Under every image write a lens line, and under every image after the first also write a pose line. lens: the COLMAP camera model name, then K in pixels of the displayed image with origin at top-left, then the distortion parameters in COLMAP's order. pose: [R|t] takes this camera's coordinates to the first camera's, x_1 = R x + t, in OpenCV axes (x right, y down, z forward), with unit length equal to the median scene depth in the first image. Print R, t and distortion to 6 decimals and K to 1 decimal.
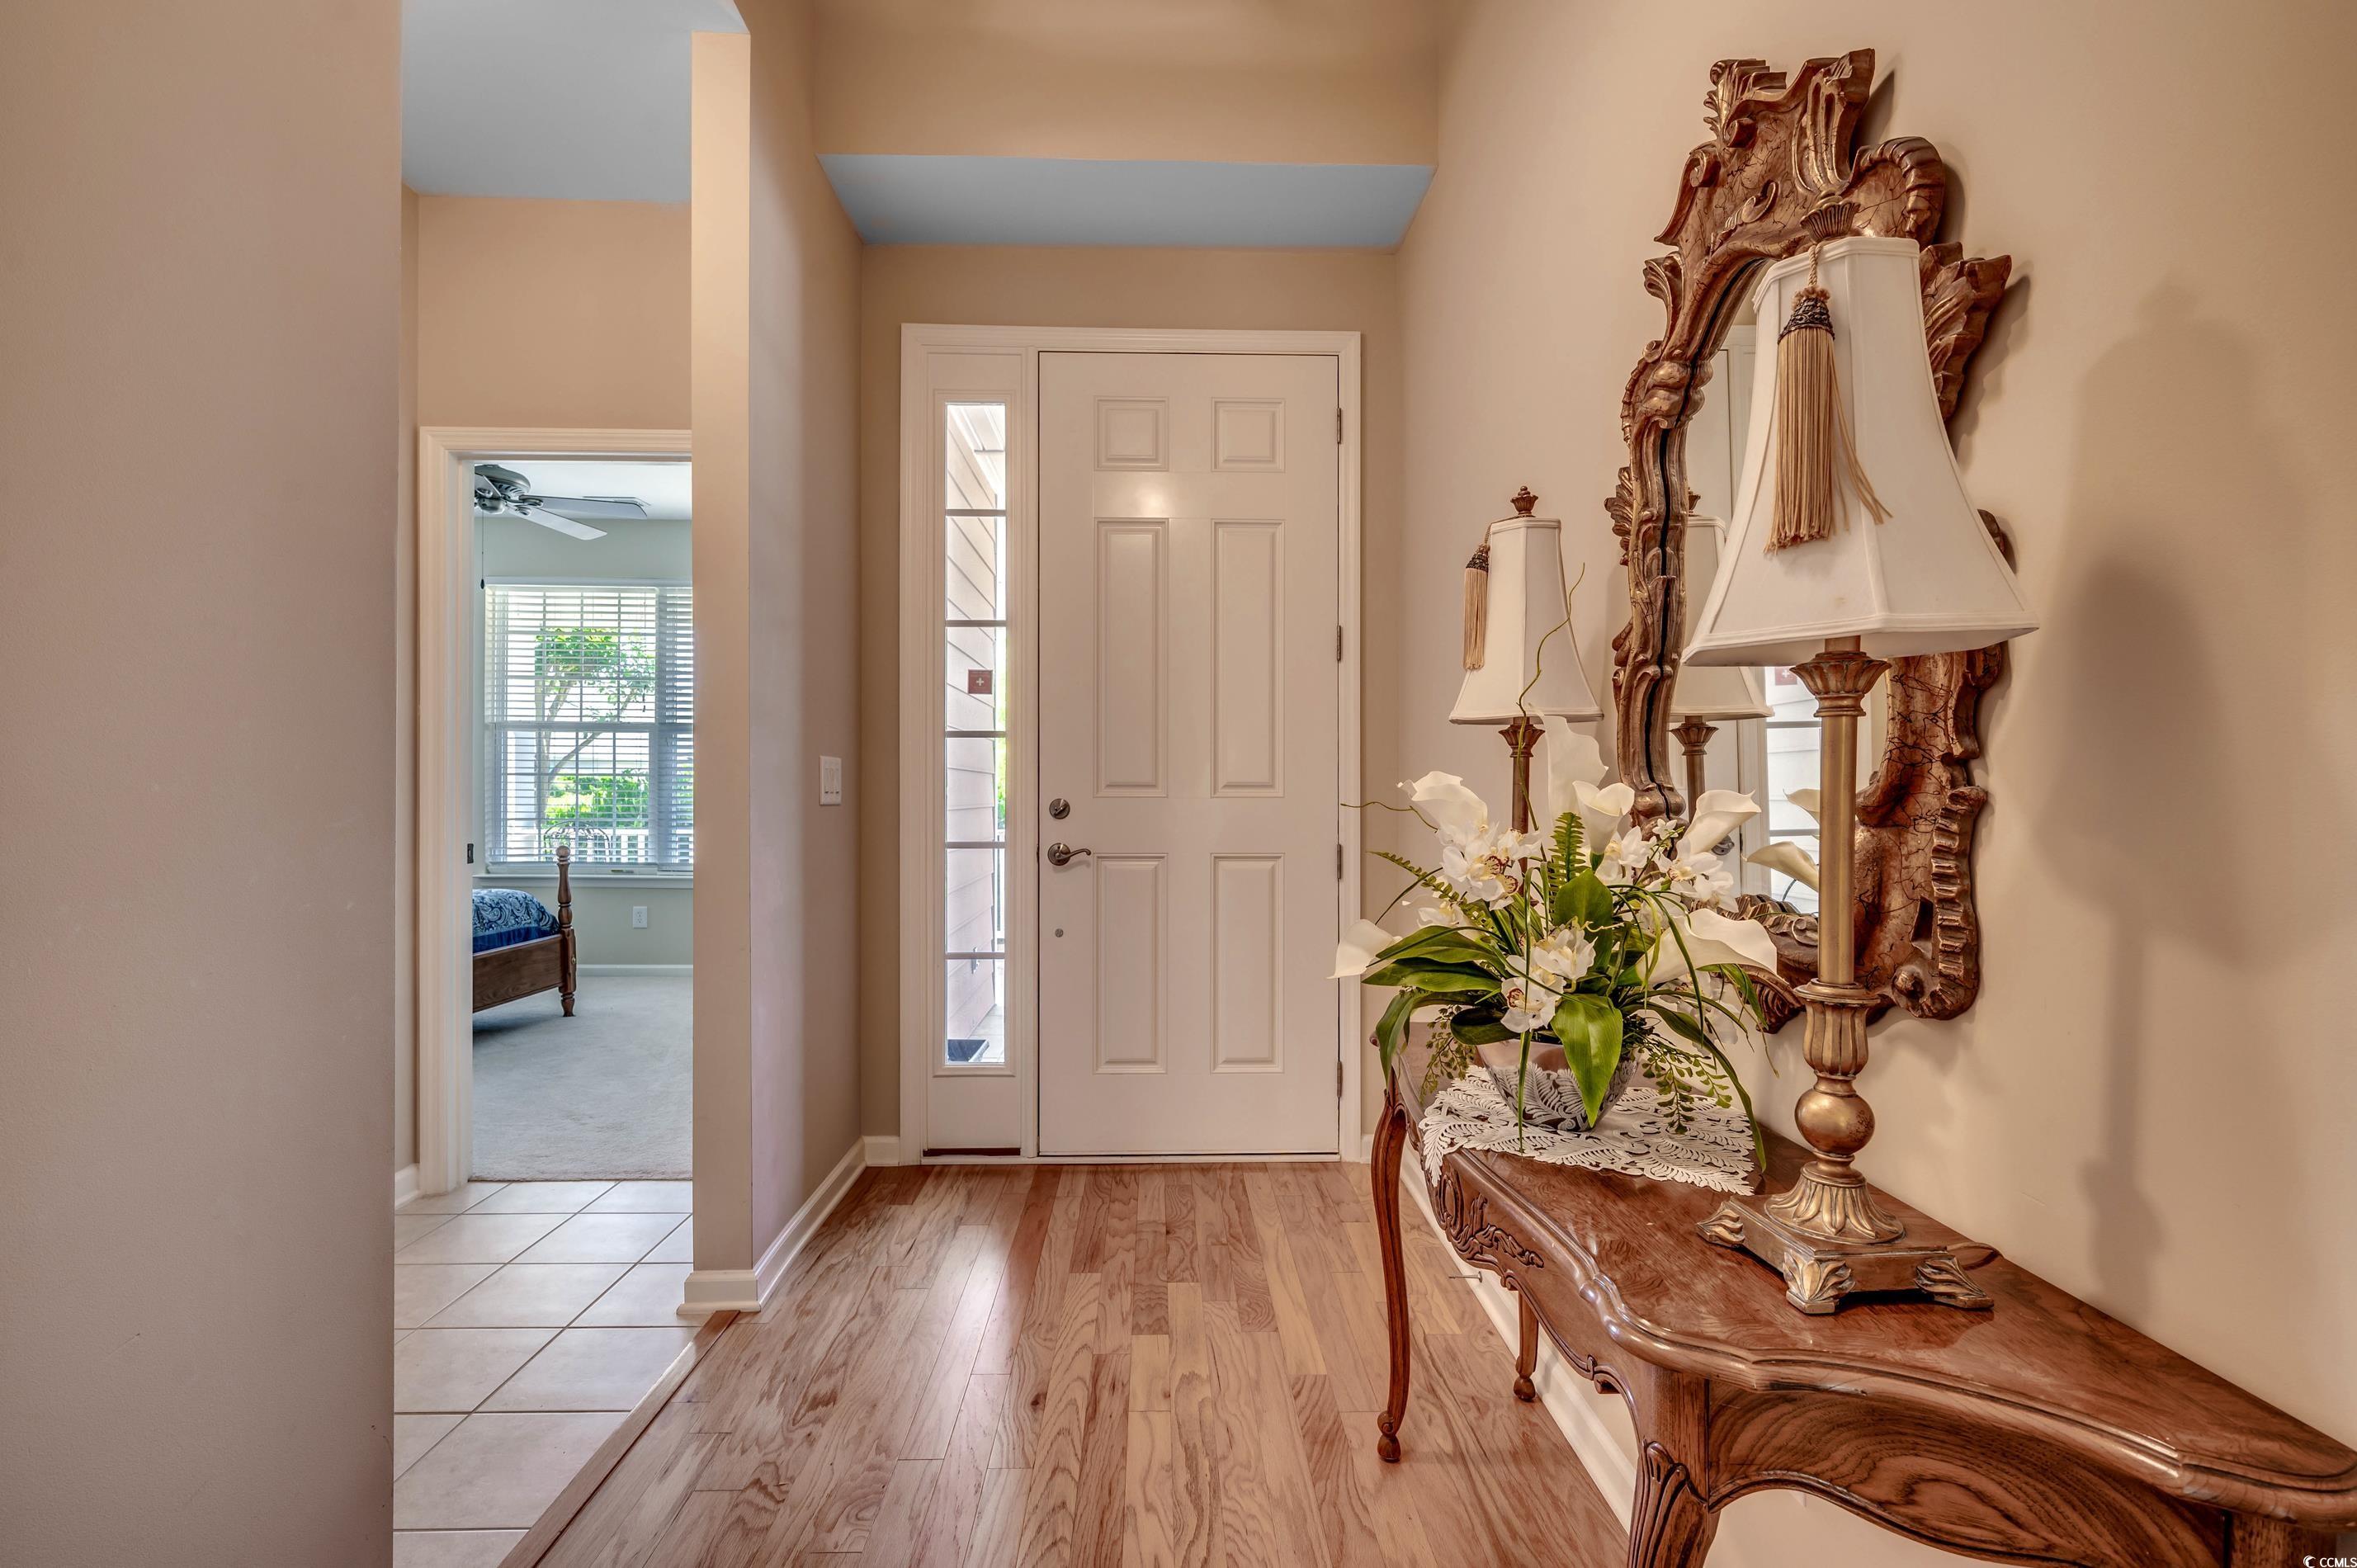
lens RADIAL K [[1051.6, 0, 1189.8], [0, 1051.6, 790.9], [0, 0, 1]] dist [-0.003474, 0.000041]
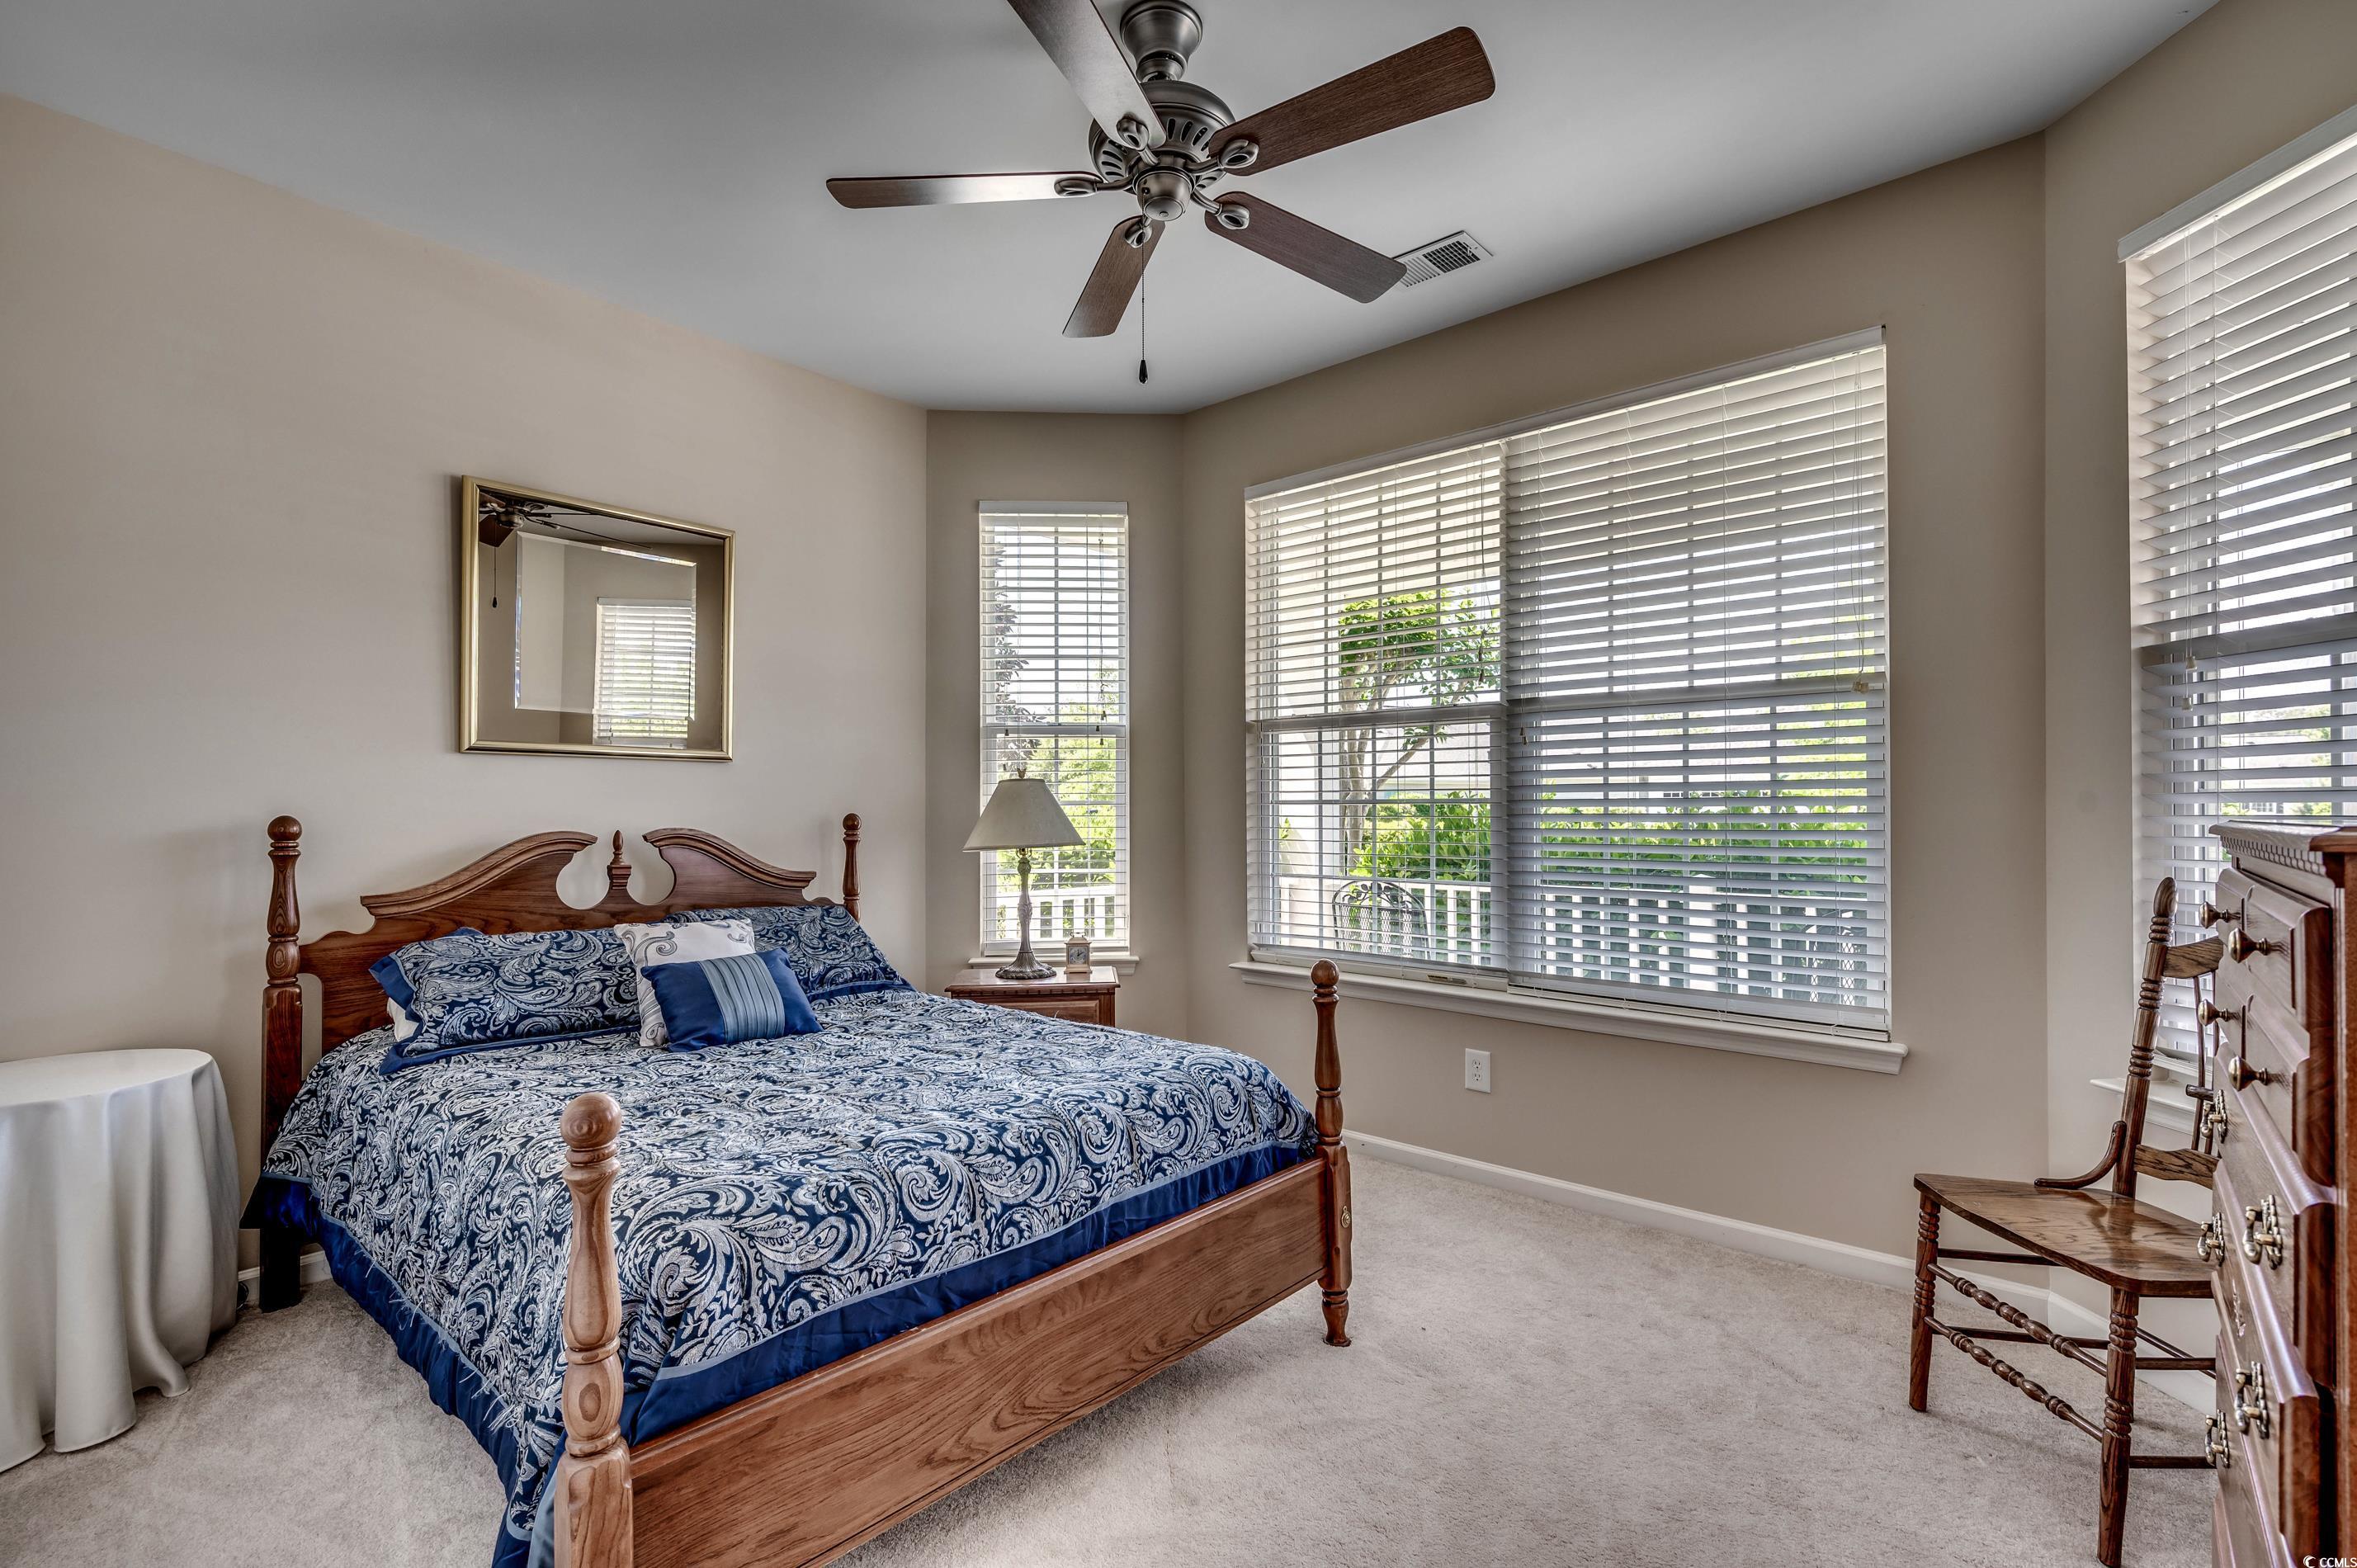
lens RADIAL K [[1051.6, 0, 1186.0], [0, 1051.6, 799.7], [0, 0, 1]] dist [-0.003474, 0.000041]
pose [[0.736036, -0.011682, -0.676842, -0.328871], [0.004396, 0.999912, -0.012478, -0.012025], [0.676928, 0.006209, 0.736023, 0.618187]]
